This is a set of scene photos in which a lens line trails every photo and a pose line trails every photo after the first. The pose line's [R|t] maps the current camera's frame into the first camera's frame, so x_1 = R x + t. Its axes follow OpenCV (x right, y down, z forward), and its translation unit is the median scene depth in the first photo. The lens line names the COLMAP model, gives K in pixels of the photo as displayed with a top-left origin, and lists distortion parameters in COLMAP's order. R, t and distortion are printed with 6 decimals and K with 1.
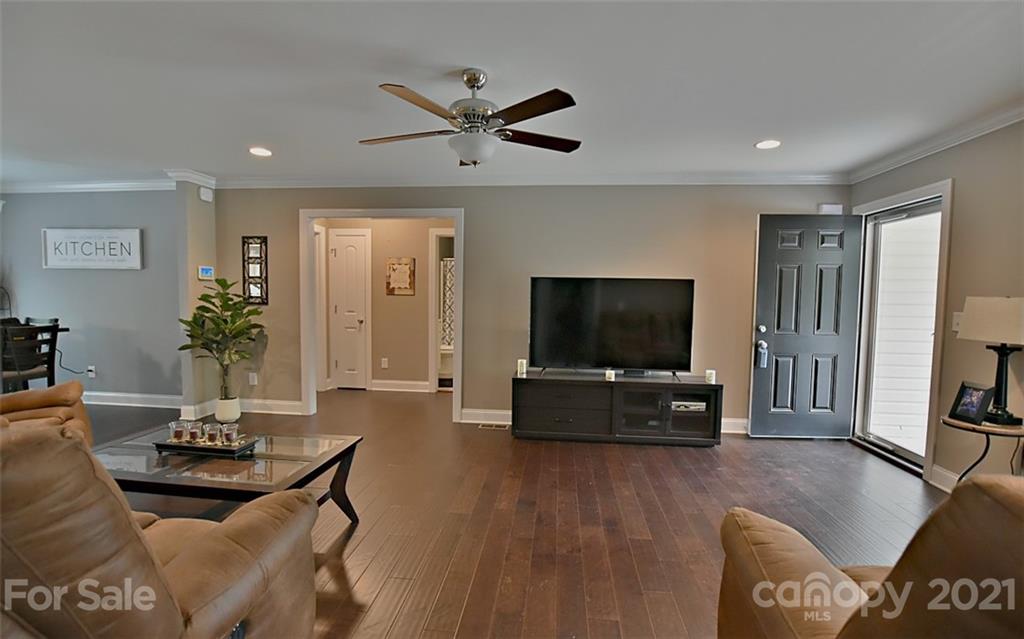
lens RADIAL K [[466.3, 0, 515.3], [0, 466.3, 324.6], [0, 0, 1]] dist [-0.033543, 0.006011]
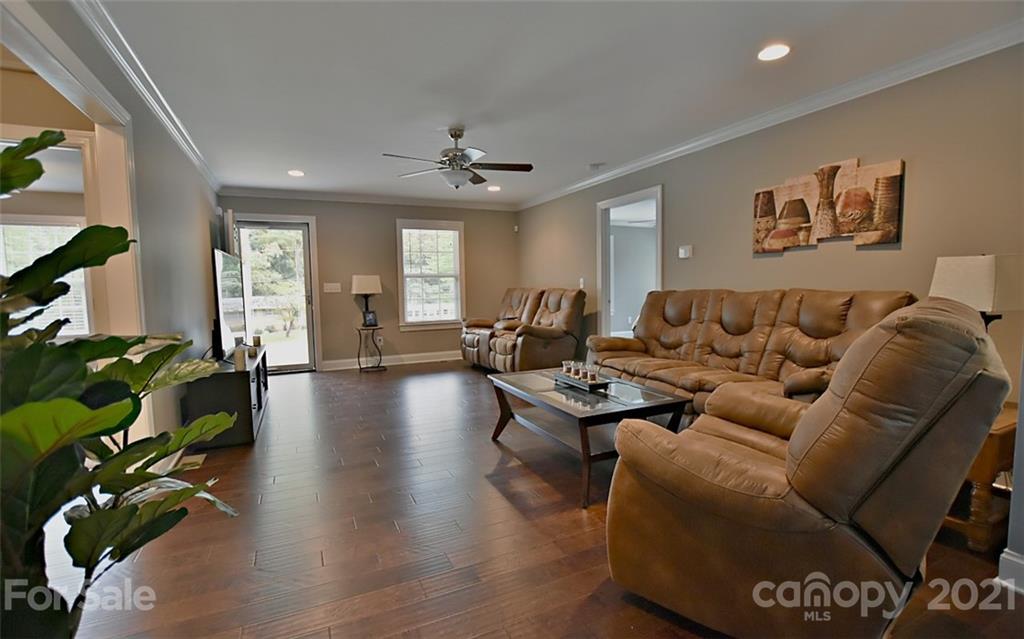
lens RADIAL K [[466.3, 0, 515.3], [0, 466.3, 324.6], [0, 0, 1]] dist [-0.033543, 0.006011]
pose [[-0.524811, -0.075771, 0.847840, -0.839179], [0.060672, 0.990167, 0.126046, -0.037564], [-0.849054, 0.117590, -0.515053, 0.895874]]
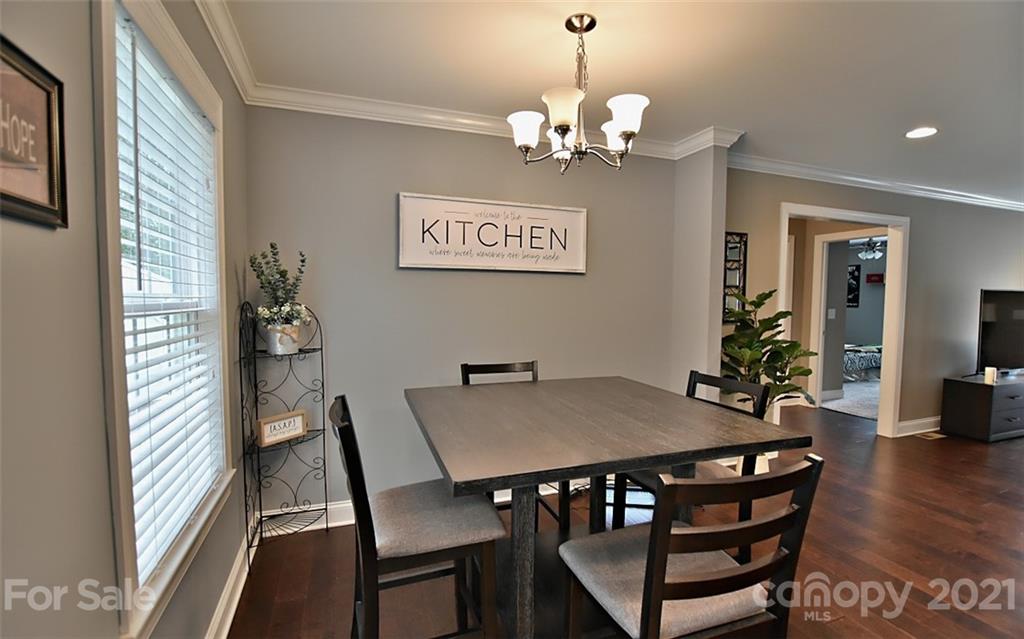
lens RADIAL K [[466.3, 0, 515.3], [0, 466.3, 324.6], [0, 0, 1]] dist [-0.033543, 0.006011]
pose [[0.897235, -0.037911, 0.439922, -1.262679], [0.035838, 0.999273, 0.013021, -0.066423], [-0.440096, 0.004083, 0.897941, 0.500901]]
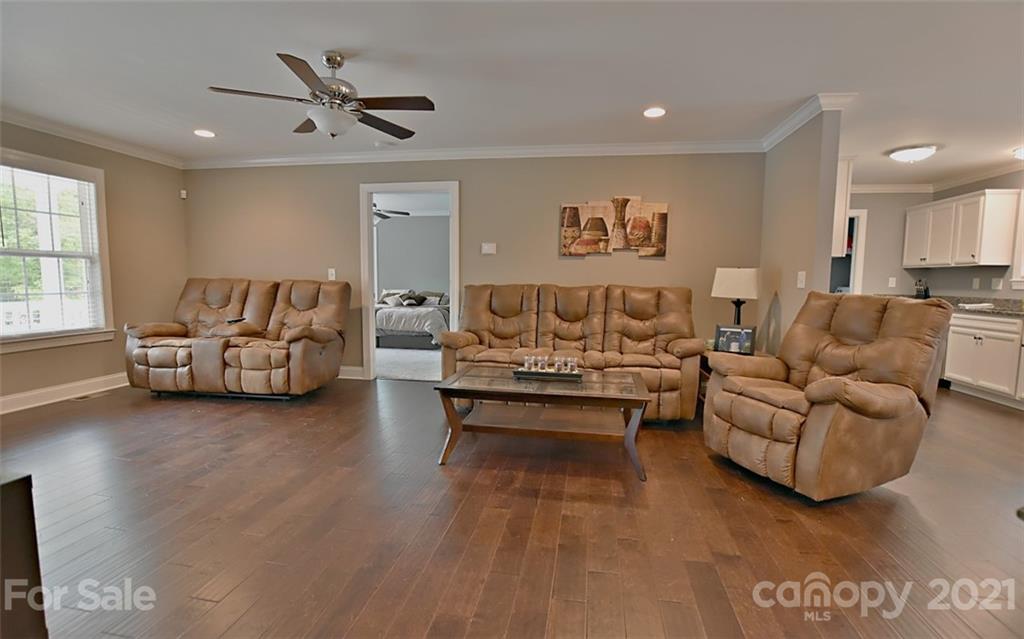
lens RADIAL K [[466.3, 0, 515.3], [0, 466.3, 324.6], [0, 0, 1]] dist [-0.033543, 0.006011]
pose [[-0.998299, -0.030655, 0.049585, -0.324841], [-0.022473, 0.987205, 0.157865, -0.042986], [-0.053790, 0.156482, -0.986215, 1.131678]]
